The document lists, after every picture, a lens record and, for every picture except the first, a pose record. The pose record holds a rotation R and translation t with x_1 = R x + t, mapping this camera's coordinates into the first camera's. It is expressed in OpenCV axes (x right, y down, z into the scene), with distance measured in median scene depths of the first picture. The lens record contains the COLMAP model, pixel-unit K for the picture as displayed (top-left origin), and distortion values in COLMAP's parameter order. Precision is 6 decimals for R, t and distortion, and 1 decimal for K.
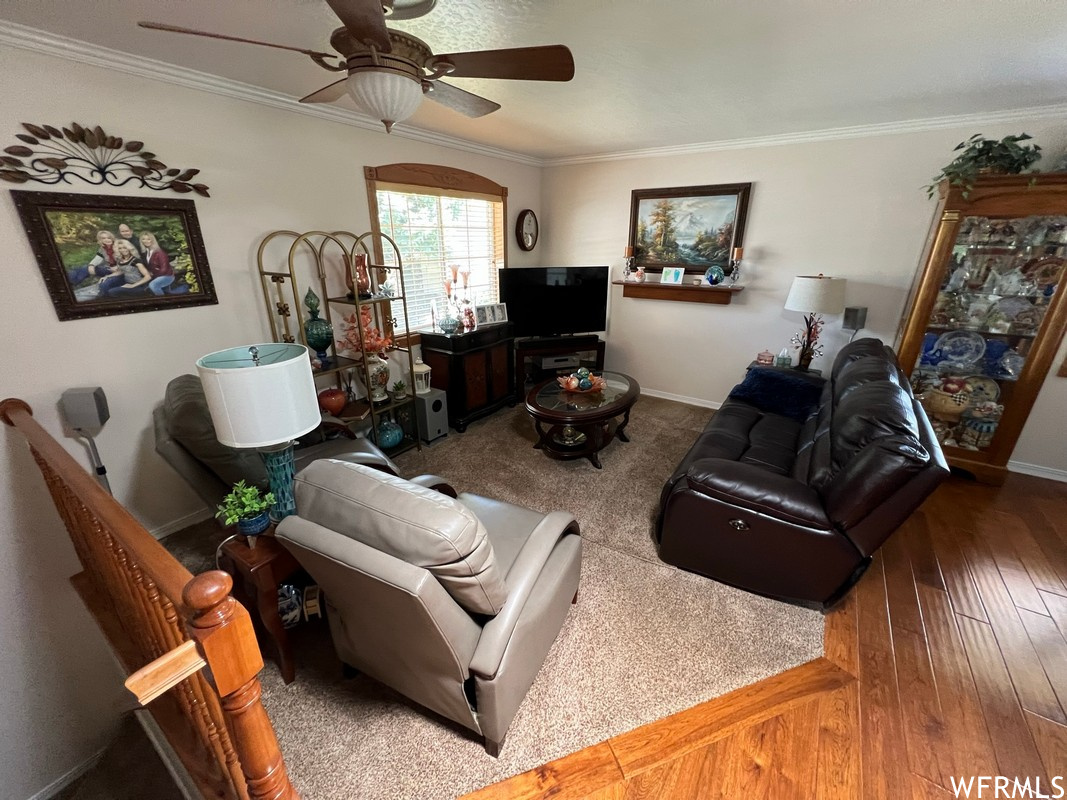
lens RADIAL K [[430.4, 0, 532.8], [0, 430.4, 399.2], [0, 0, 1]] dist [-0.001595, 0.000525]
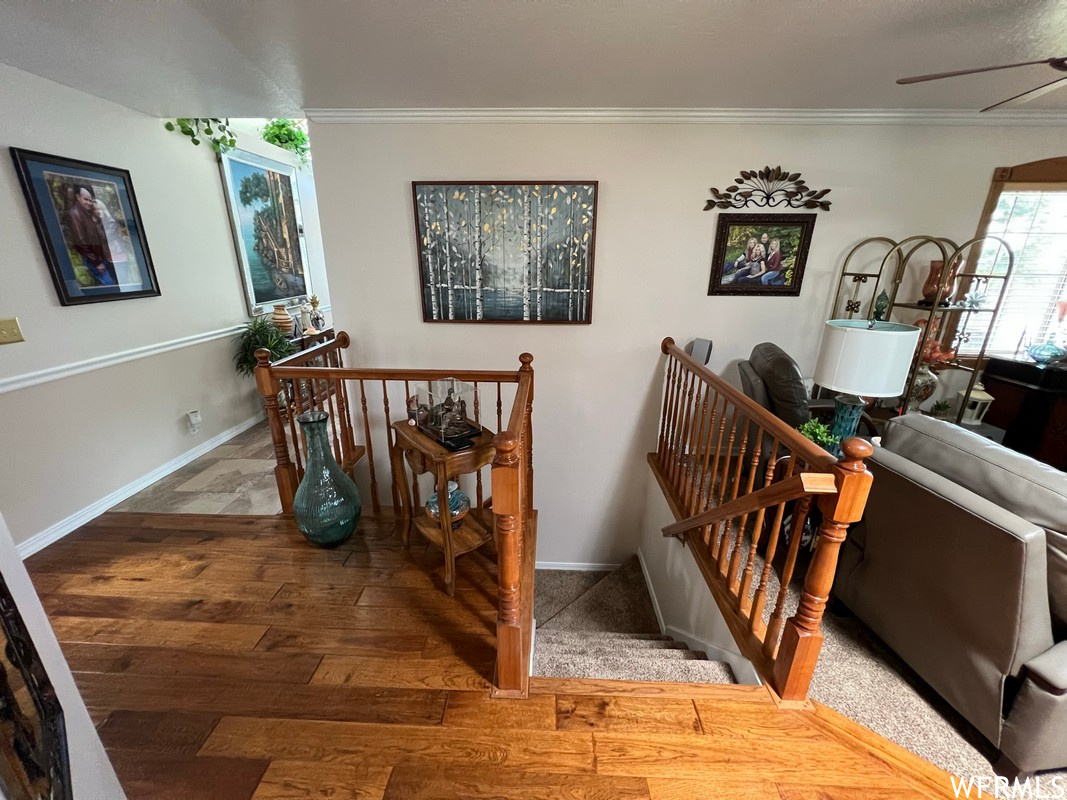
lens RADIAL K [[430.4, 0, 528.0], [0, 430.4, 399.1], [0, 0, 1]] dist [-0.001595, 0.000525]
pose [[0.531781, 0.268164, -0.803304, -0.087827], [-0.306162, 0.945264, 0.112876, 0.206717], [0.789603, 0.185915, 0.584775, -0.378238]]
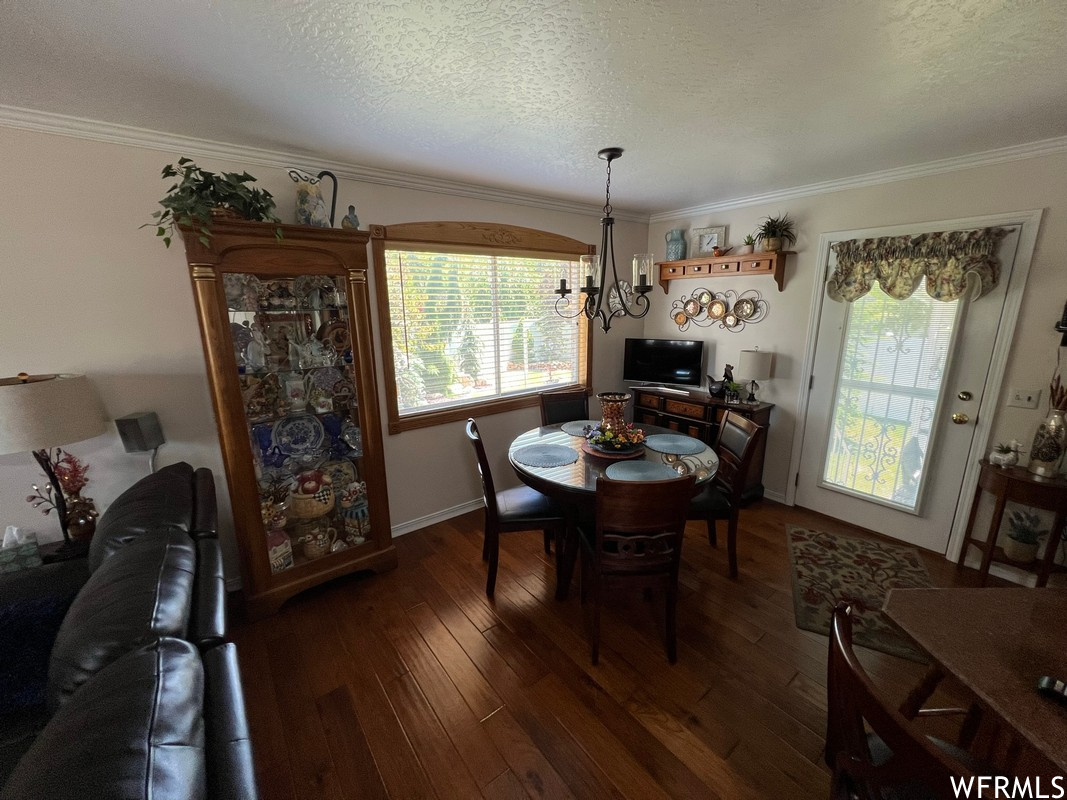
lens RADIAL K [[430.4, 0, 533.6], [0, 430.4, 398.8], [0, 0, 1]] dist [-0.001595, 0.000525]
pose [[0.314521, -0.223368, 0.922596, 0.371575], [0.345824, 0.932090, 0.107772, -0.104980], [-0.884015, 0.285159, 0.370408, 0.274592]]
